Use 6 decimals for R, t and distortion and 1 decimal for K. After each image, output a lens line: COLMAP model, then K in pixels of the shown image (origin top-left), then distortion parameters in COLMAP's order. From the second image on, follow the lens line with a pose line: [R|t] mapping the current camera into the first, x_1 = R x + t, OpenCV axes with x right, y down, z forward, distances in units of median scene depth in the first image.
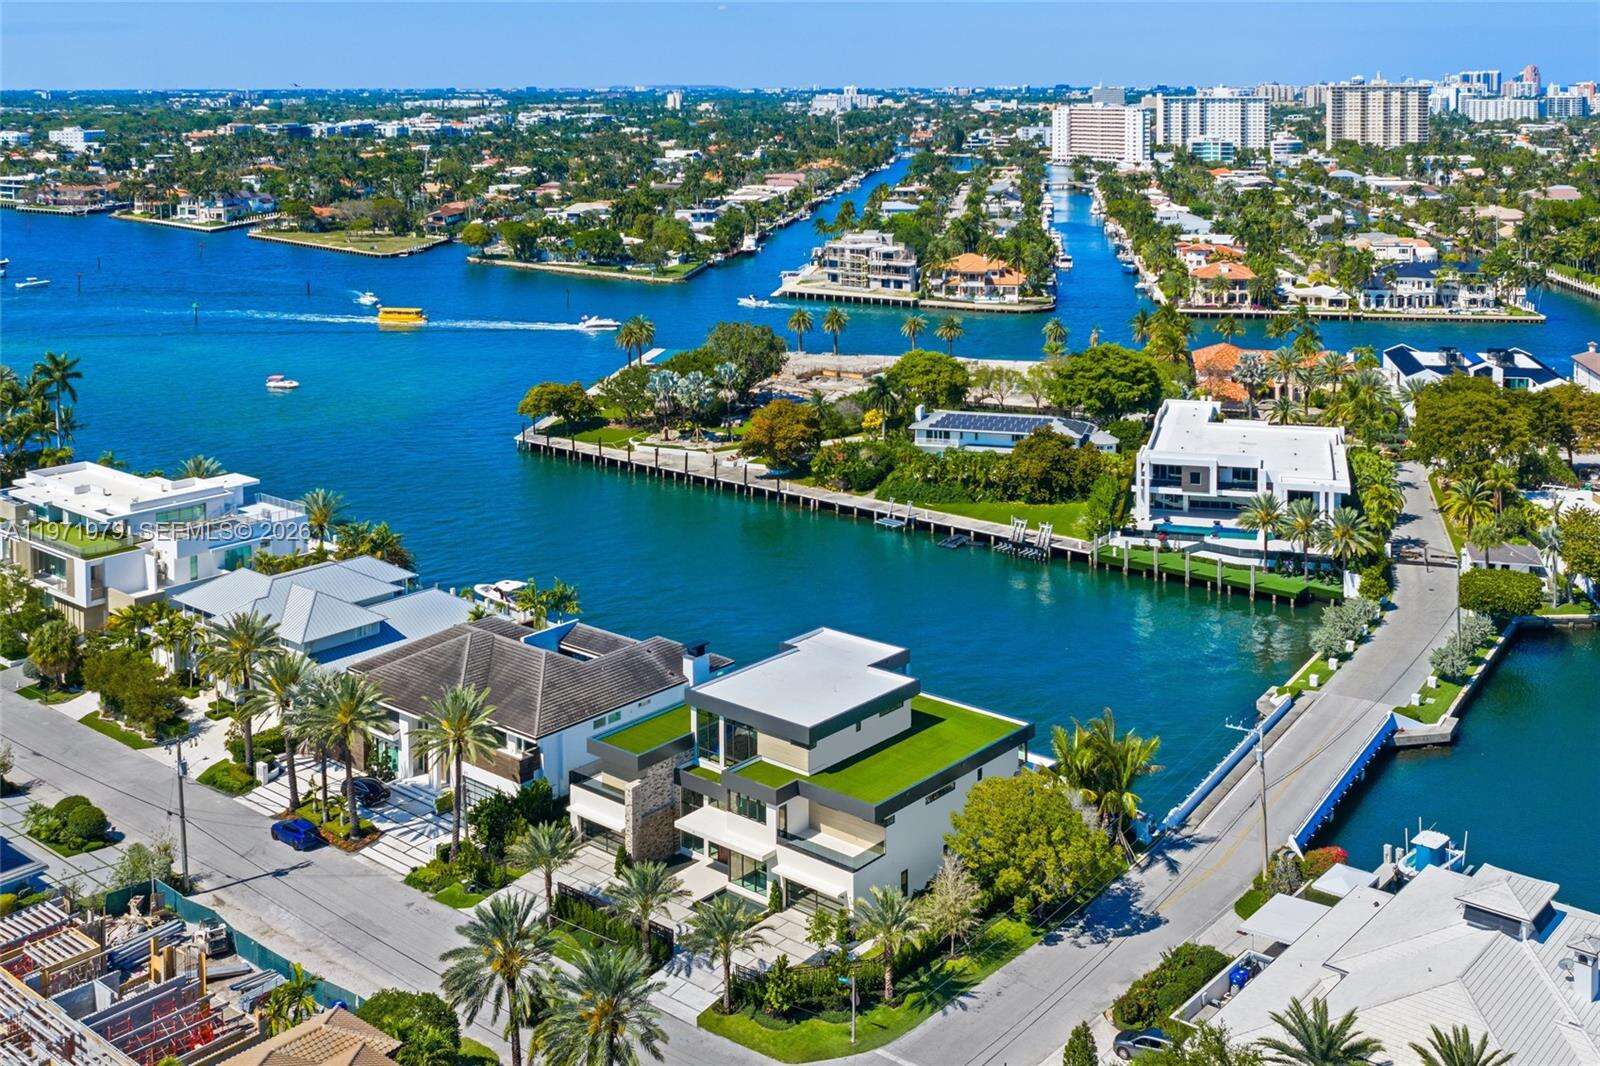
lens RADIAL K [[1718.5, 0, 800.0], [0, 1718.5, 533.0], [0, 0, 1]] dist [0.003112, -0.037195]
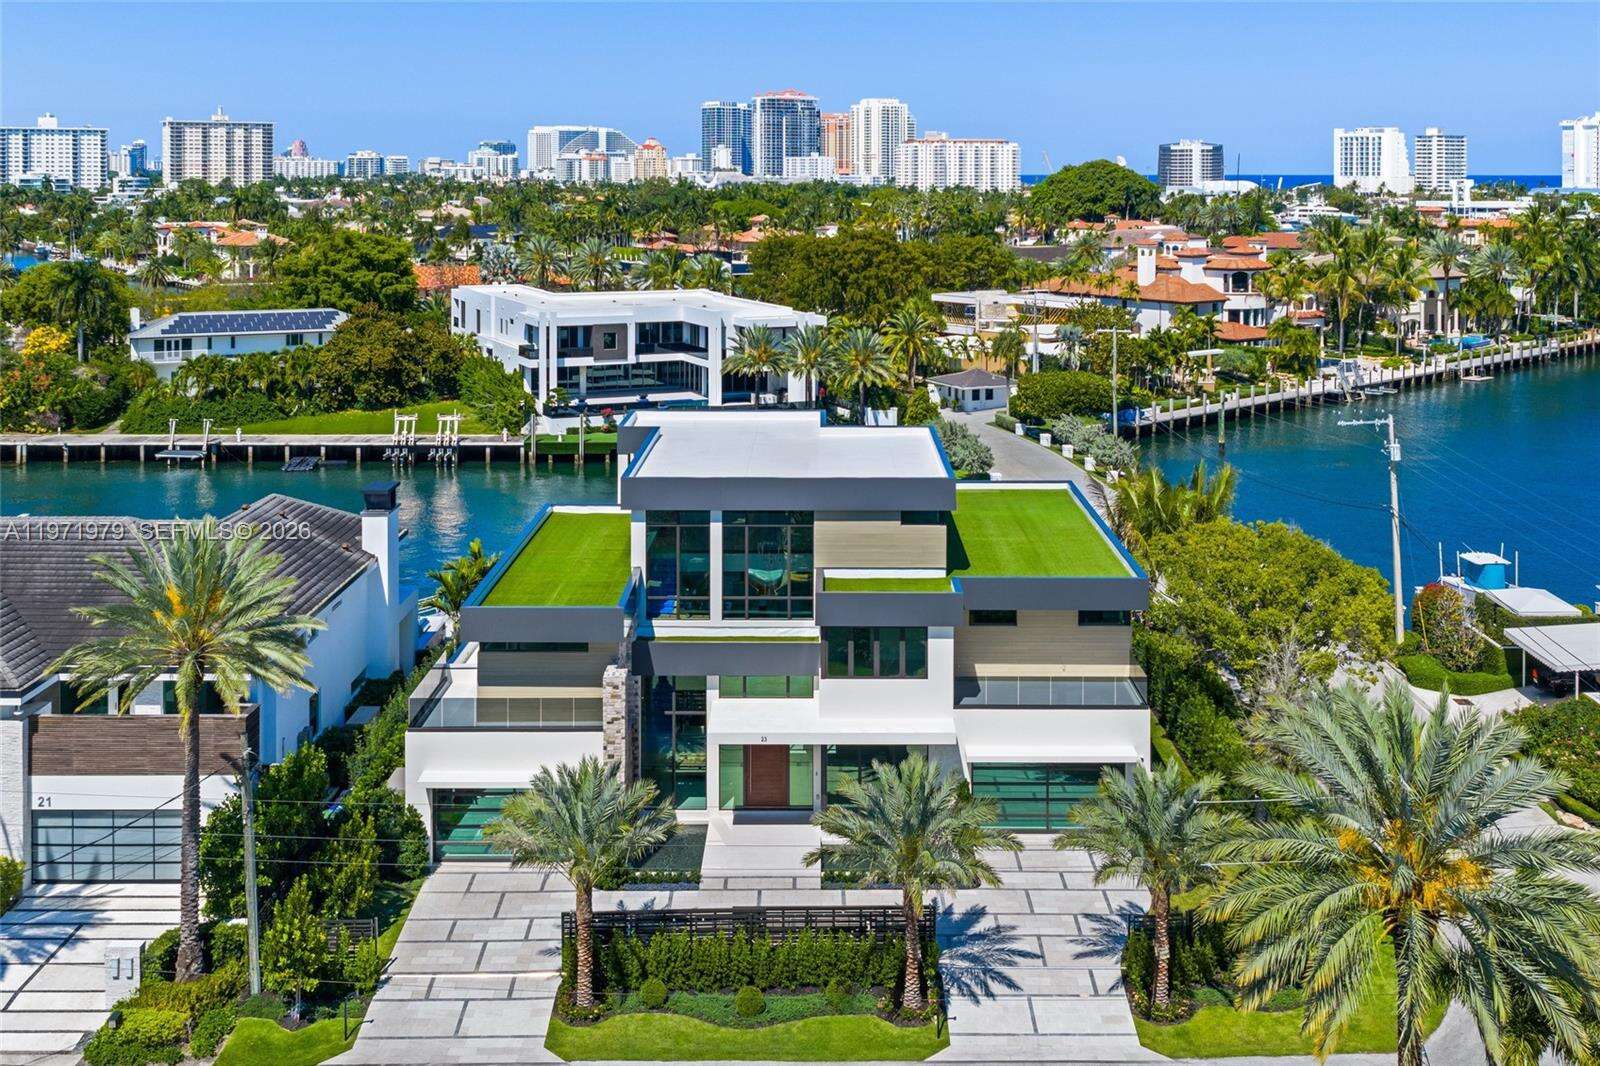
lens RADIAL K [[1718.5, 0, 800.0], [0, 1718.5, 533.0], [0, 0, 1]] dist [0.003112, -0.037195]
pose [[0.741325, -0.117602, 0.660763, -0.191252], [0.168094, 0.985683, -0.013158, 0.065662], [-0.649755, 0.120824, 0.750480, 0.328066]]
